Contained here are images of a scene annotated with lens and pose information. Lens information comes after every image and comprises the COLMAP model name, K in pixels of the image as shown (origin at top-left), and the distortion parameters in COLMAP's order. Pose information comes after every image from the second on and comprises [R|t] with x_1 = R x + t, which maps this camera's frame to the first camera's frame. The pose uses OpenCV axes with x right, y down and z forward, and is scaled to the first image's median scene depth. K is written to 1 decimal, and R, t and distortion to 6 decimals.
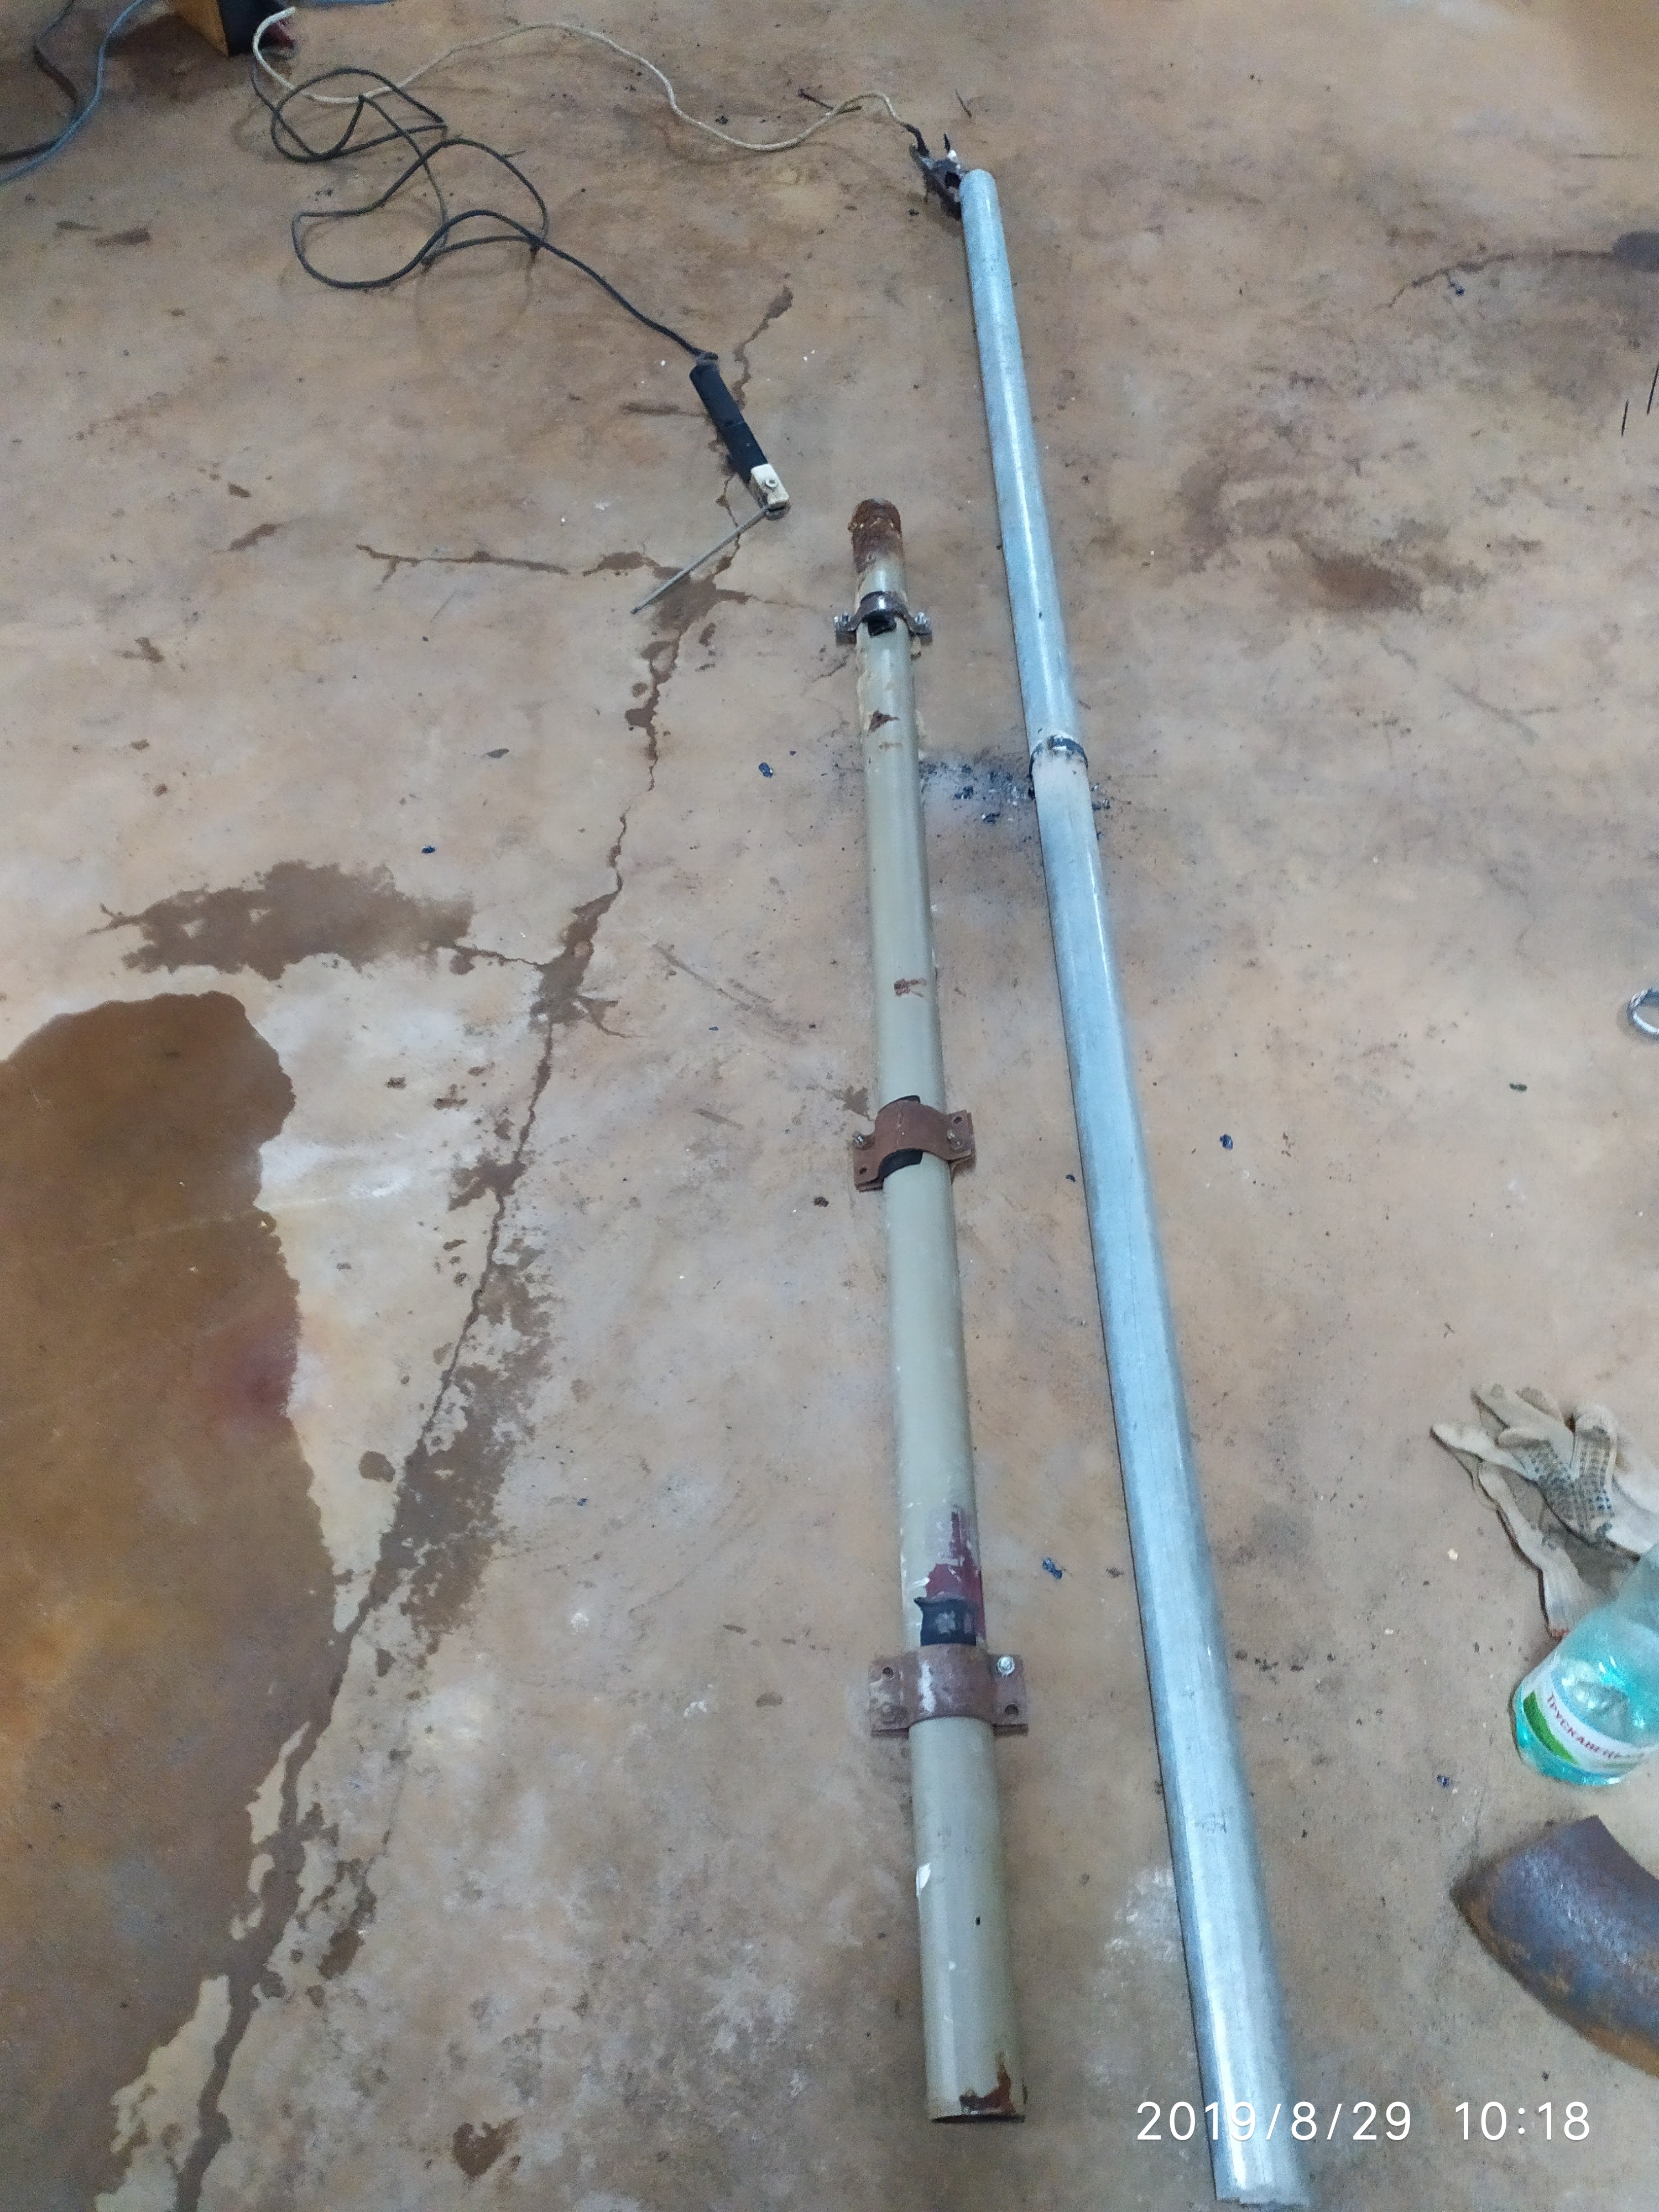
lens RADIAL K [[1630.3, 0, 829.5], [0, 1630.3, 1106.0], [0, 0, 1]] dist [0.063426, -0.067196]
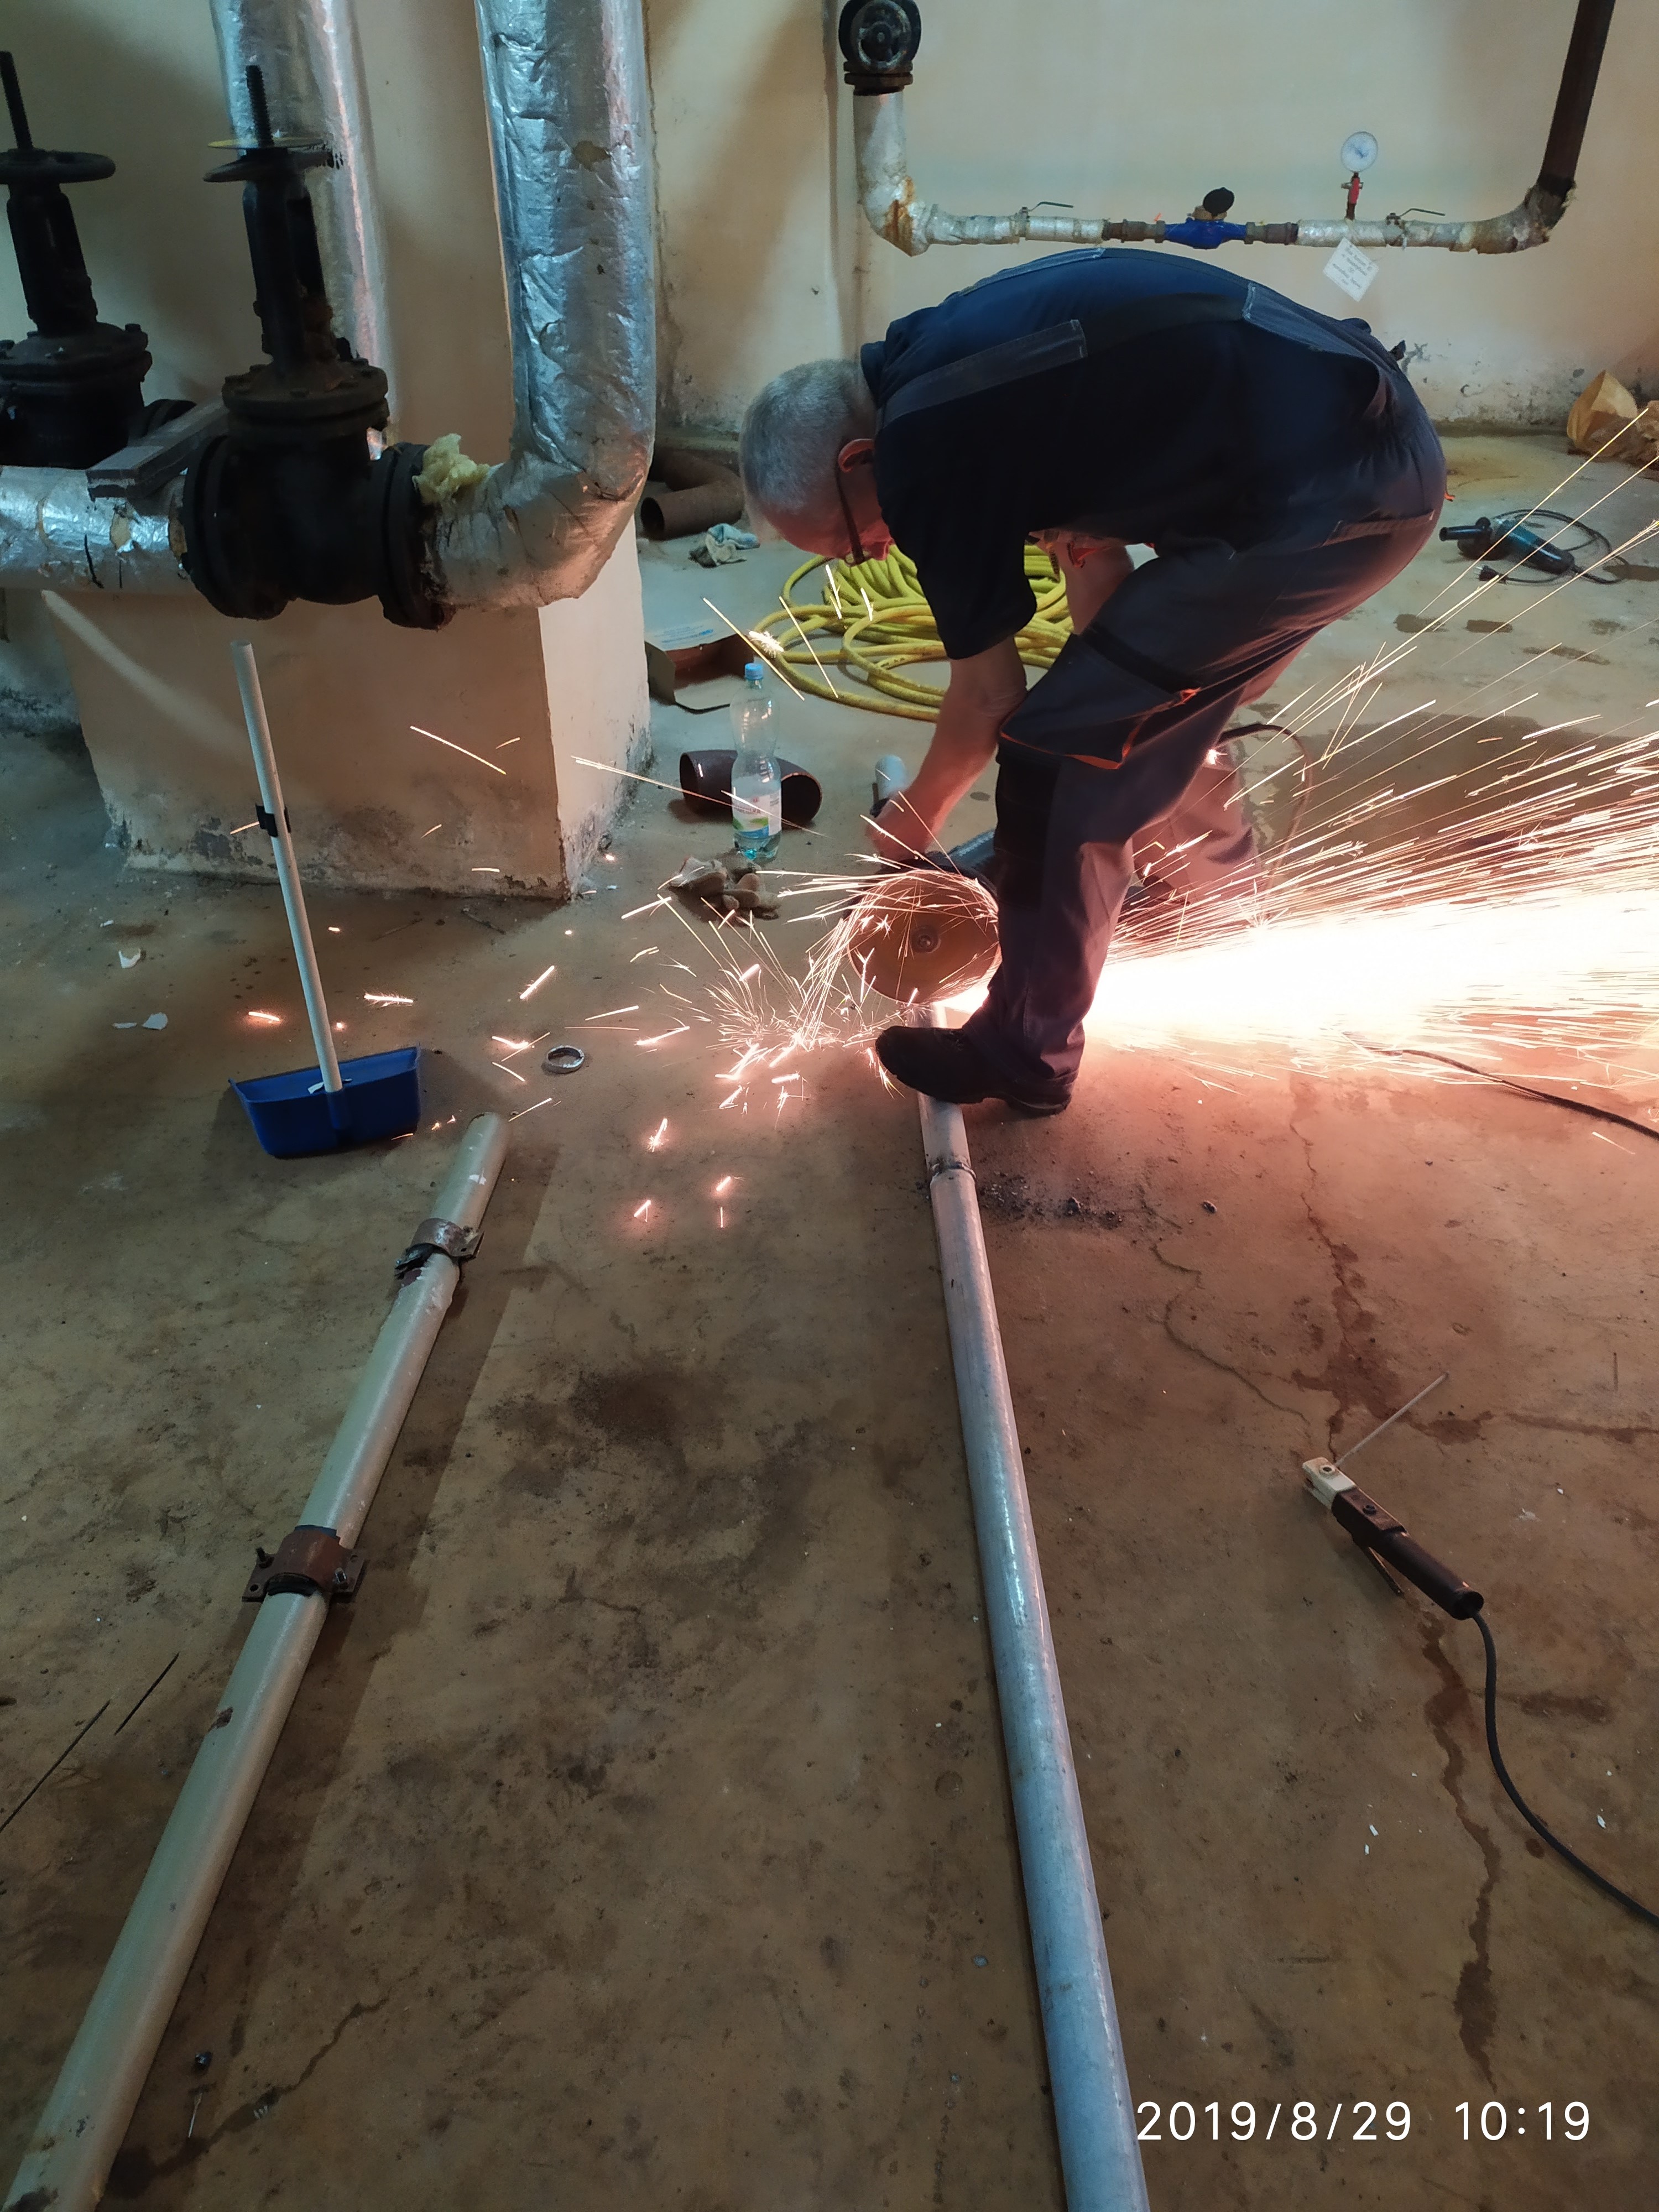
lens RADIAL K [[1630.3, 0, 829.5], [0, 1630.3, 1106.0], [0, 0, 1]] dist [0.063426, -0.067196]
pose [[-0.999783, 0.019217, -0.008066, 0.238521], [-0.007782, 0.014836, 0.999860, -1.362469], [0.019334, 0.999705, -0.014683, 0.936131]]
